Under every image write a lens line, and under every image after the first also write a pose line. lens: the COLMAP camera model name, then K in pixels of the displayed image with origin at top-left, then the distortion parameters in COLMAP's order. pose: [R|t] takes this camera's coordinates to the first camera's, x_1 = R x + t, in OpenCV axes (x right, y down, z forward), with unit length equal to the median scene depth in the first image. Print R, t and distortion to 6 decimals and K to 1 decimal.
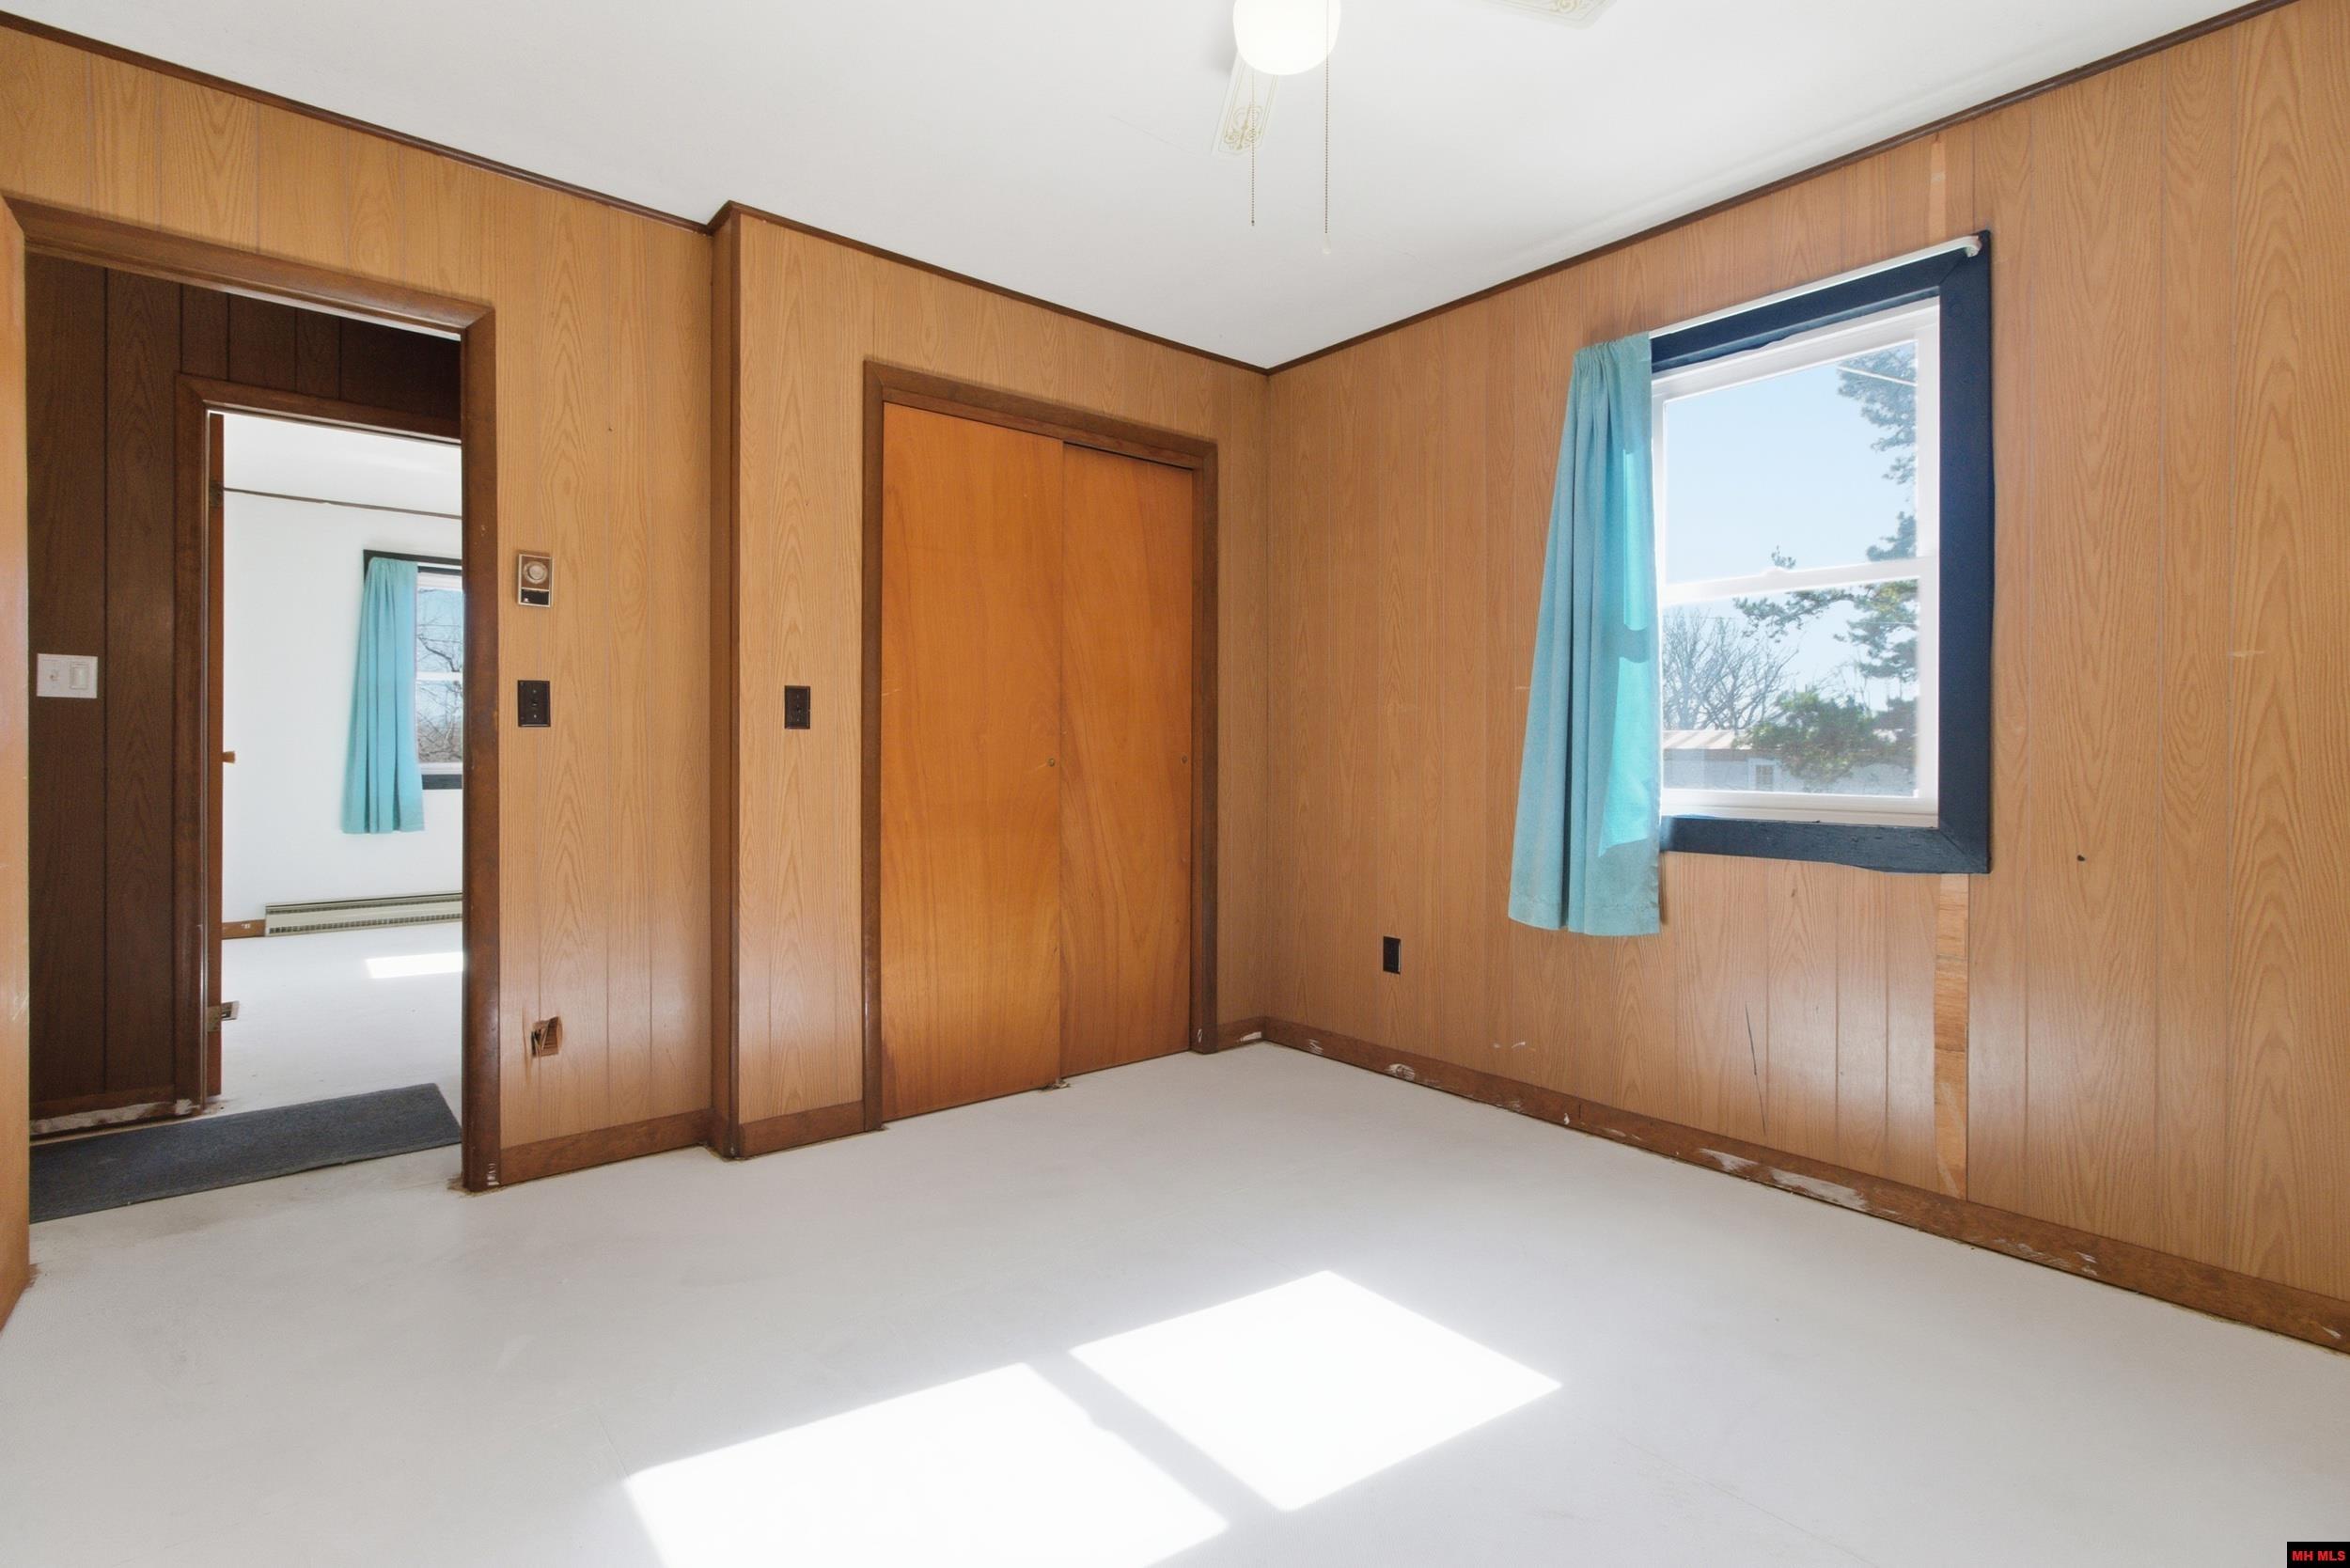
lens RADIAL K [[1115.6, 0, 1174.8], [0, 1115.6, 757.1], [0, 0, 1]] dist [-0.028951, 0.020918]
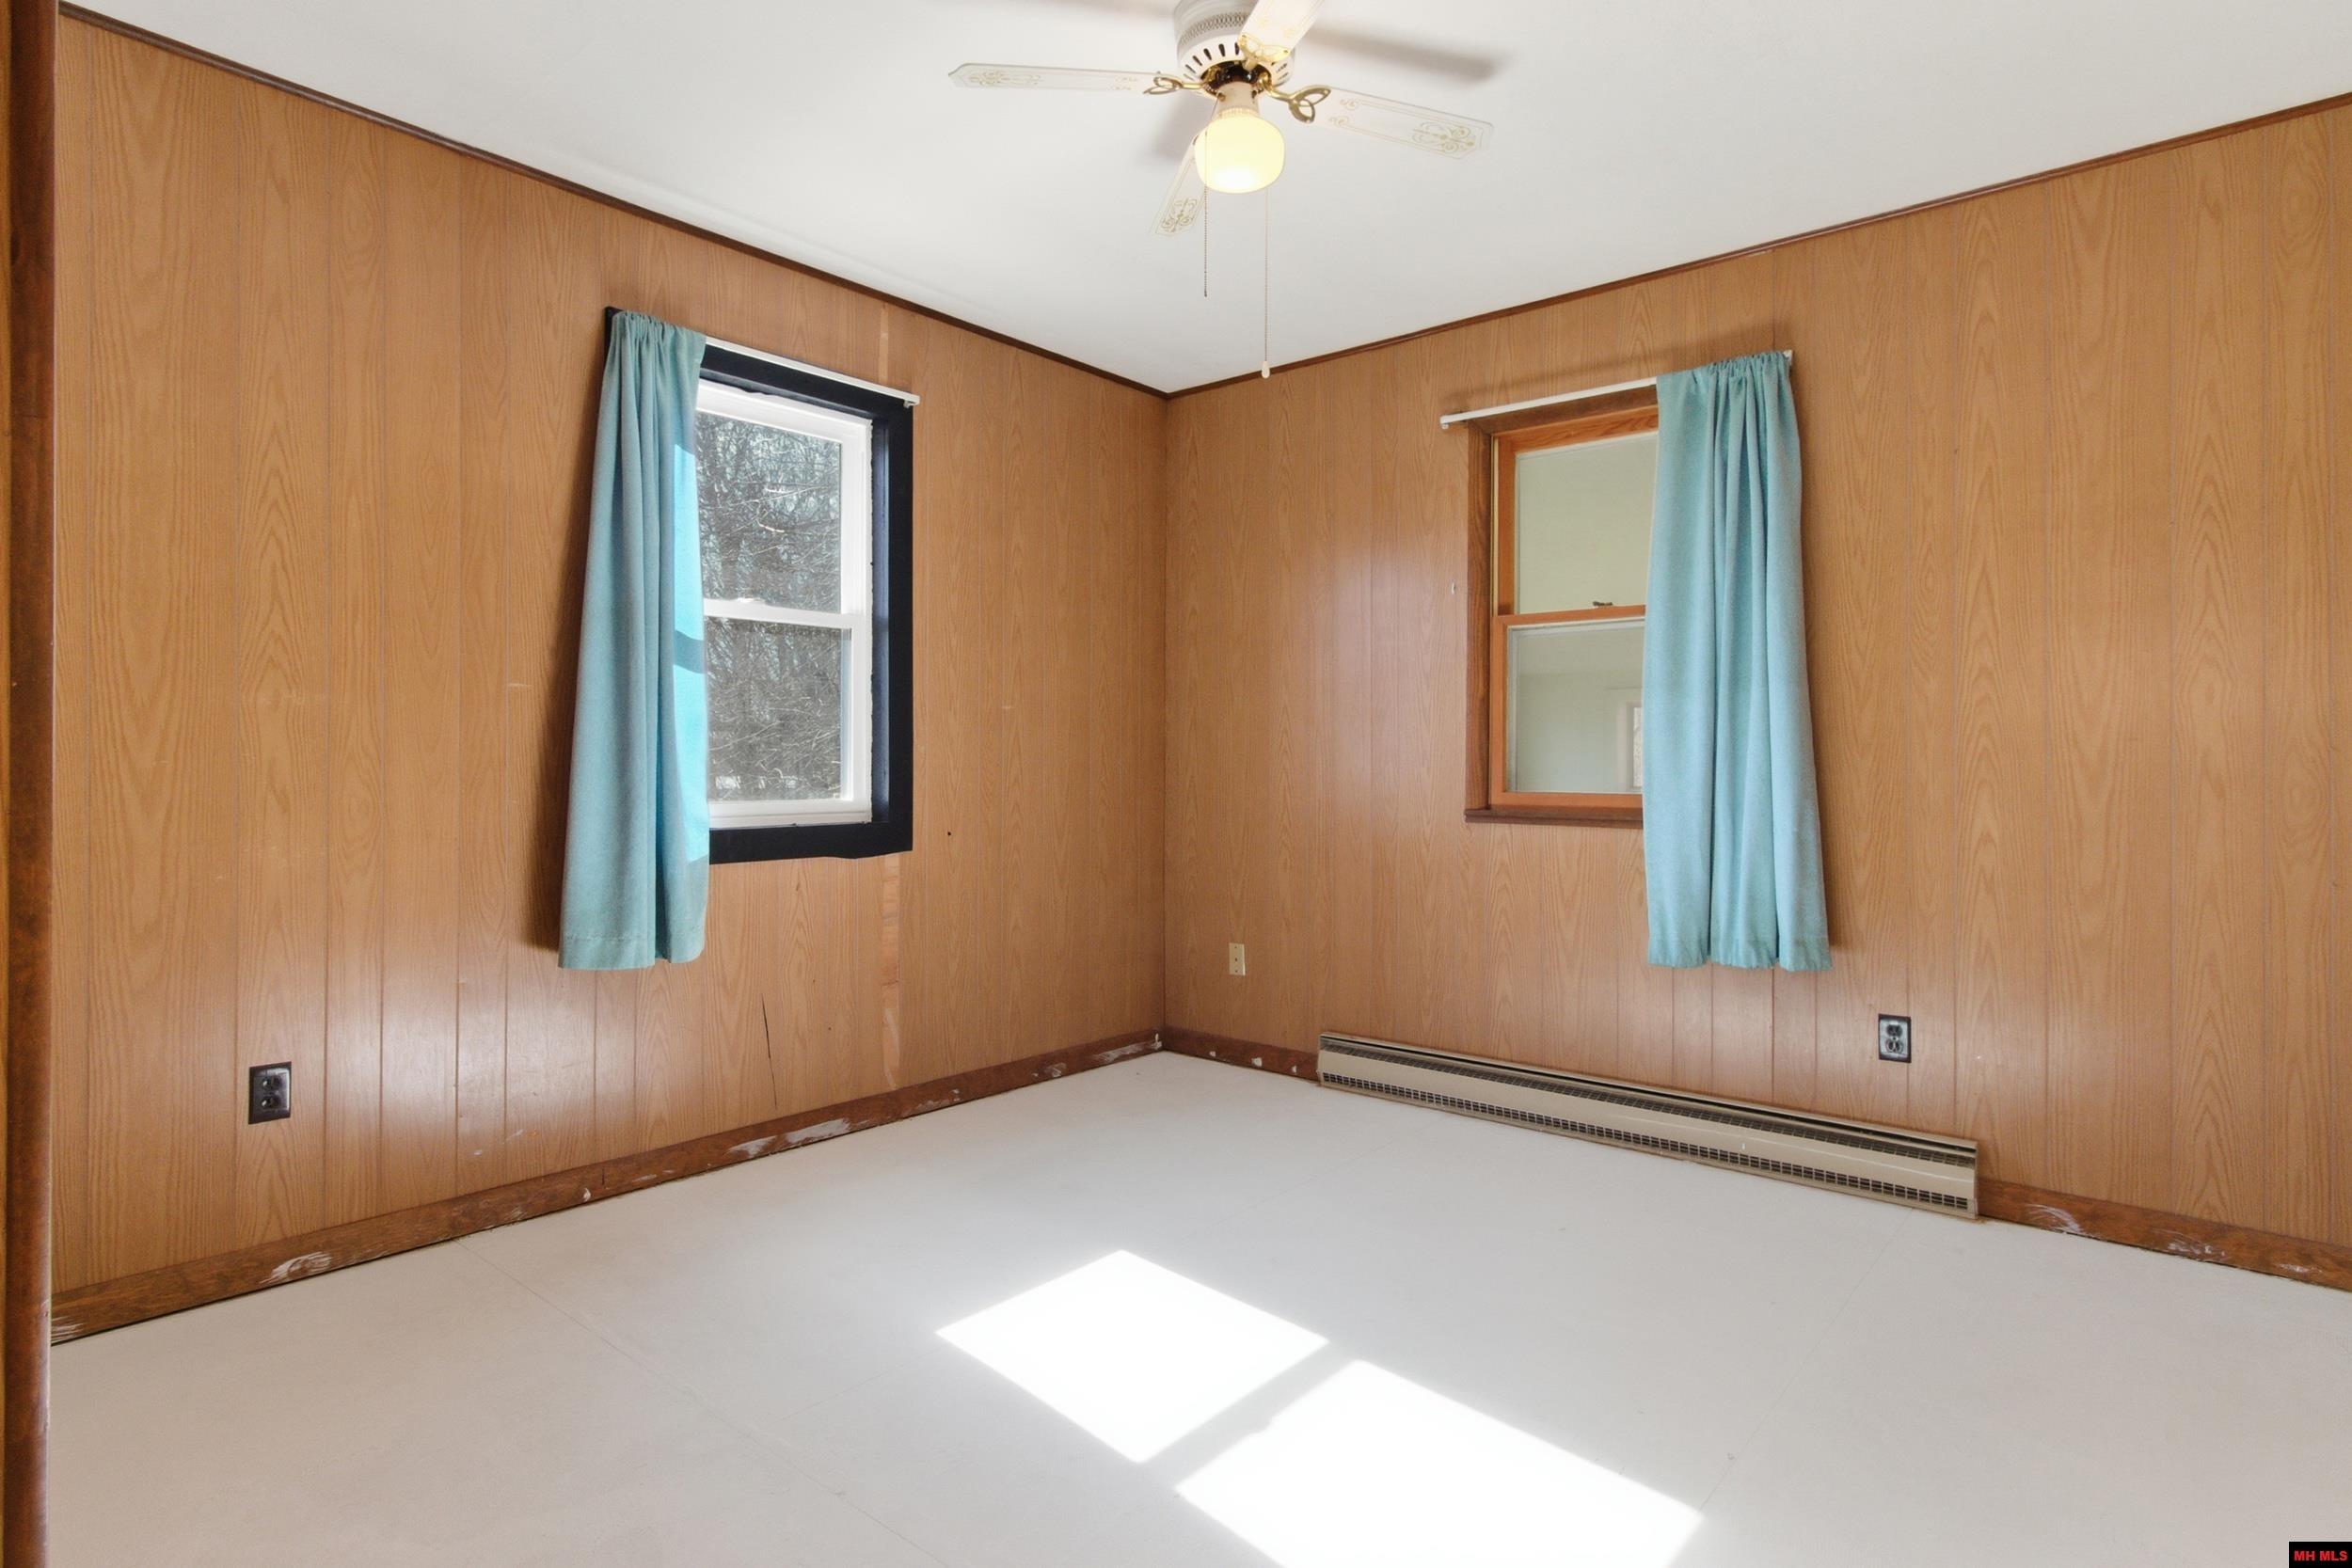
lens RADIAL K [[1241.5, 0, 1182.0], [0, 1241.5, 752.1], [0, 0, 1]] dist [-0.001453, -0.000388]
pose [[-0.181345, -0.004402, 0.983410, -0.782958], [-0.004010, 0.999985, 0.003736, -0.024573], [-0.983411, -0.003266, -0.181360, 0.840664]]
